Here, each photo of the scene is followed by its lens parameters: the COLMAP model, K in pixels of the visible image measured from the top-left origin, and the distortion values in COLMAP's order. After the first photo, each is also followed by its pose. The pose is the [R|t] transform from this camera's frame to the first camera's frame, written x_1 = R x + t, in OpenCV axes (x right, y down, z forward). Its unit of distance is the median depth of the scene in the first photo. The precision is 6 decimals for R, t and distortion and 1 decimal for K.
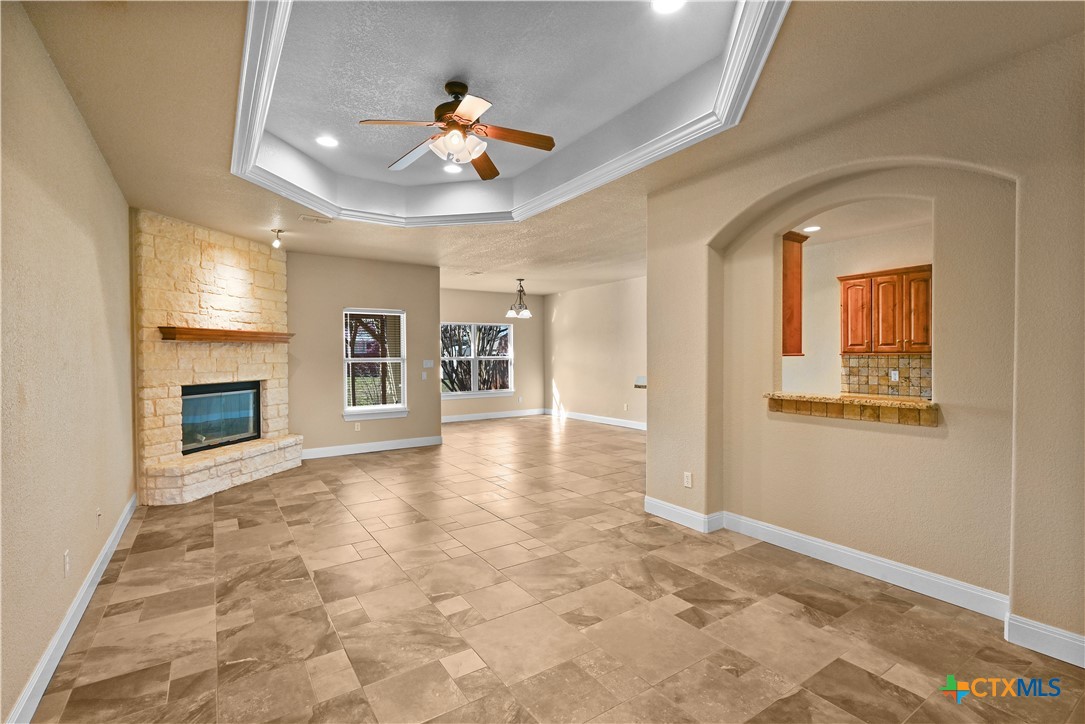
lens RADIAL K [[497.0, 0, 549.5], [0, 497.0, 357.0], [0, 0, 1]] dist [0.000172, -0.000158]
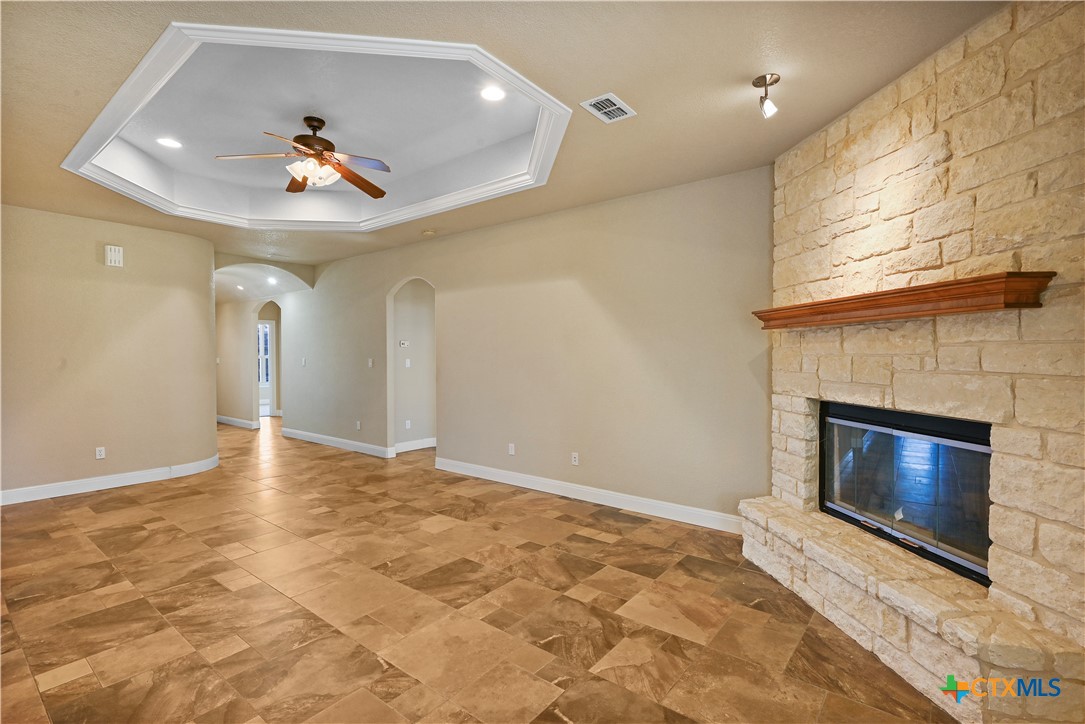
lens RADIAL K [[502.2, 0, 542.4], [0, 502.2, 364.9], [0, 0, 1]] dist [-0.000754, 0.000001]
pose [[-0.956100, 0.013319, -0.292739, -0.220587], [0.005671, 0.999620, 0.026957, -0.004444], [0.292987, 0.024114, -0.955812, 1.467227]]
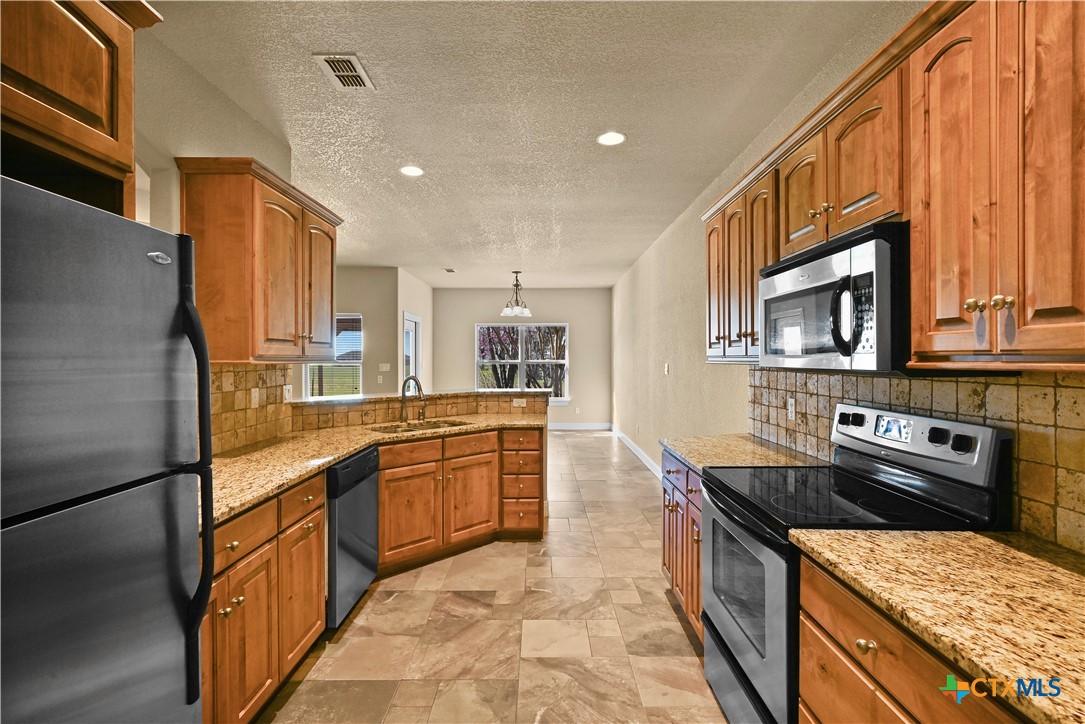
lens RADIAL K [[523.7, 0, 542.5], [0, 523.7, 362.0], [0, 0, 1]] dist [0.001228, 0.000008]
pose [[0.824354, 0.007778, -0.566022, 0.889402], [-0.006123, 0.999970, 0.004824, -0.005994], [0.566042, -0.000511, 0.824376, 0.483036]]
